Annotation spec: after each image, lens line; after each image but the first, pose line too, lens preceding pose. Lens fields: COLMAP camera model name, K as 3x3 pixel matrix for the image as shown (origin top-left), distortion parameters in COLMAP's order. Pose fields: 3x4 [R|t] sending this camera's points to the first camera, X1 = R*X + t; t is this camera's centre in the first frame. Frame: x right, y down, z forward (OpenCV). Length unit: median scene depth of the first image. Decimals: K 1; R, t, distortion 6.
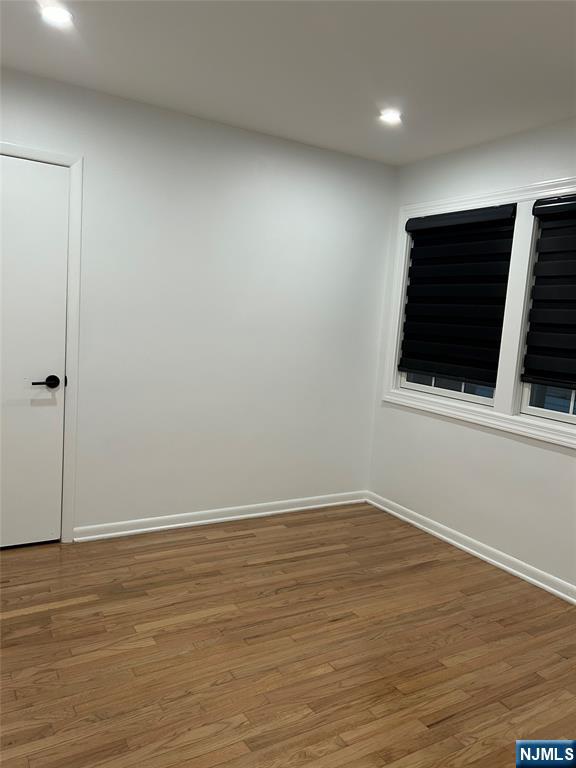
lens RADIAL K [[583.0, 0, 288.0], [0, 583.0, 384.0], [0, 0, 1]] dist [0.054108, -0.058505]
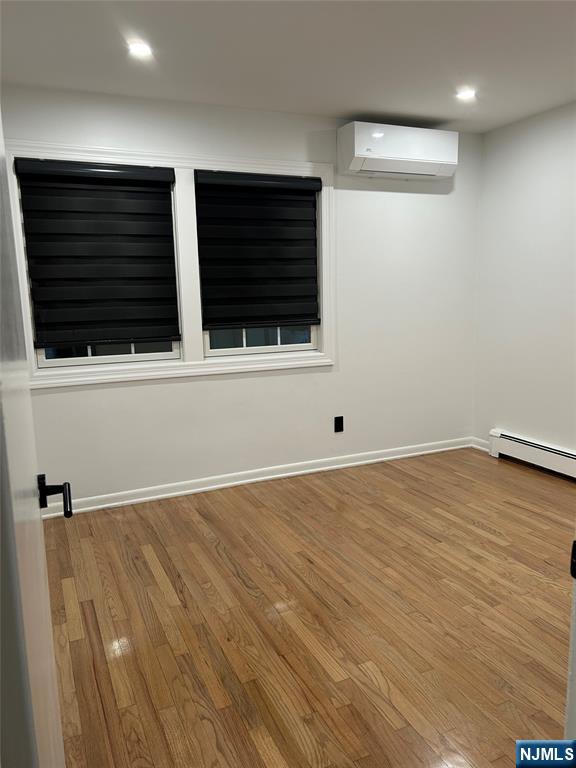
lens RADIAL K [[583.0, 0, 288.0], [0, 583.0, 384.0], [0, 0, 1]] dist [0.054108, -0.058505]
pose [[0.104959, -0.228399, 0.967893, -0.802214], [0.147221, 0.966114, 0.212014, -0.134282], [-0.983519, 0.120242, 0.135027, 0.764633]]
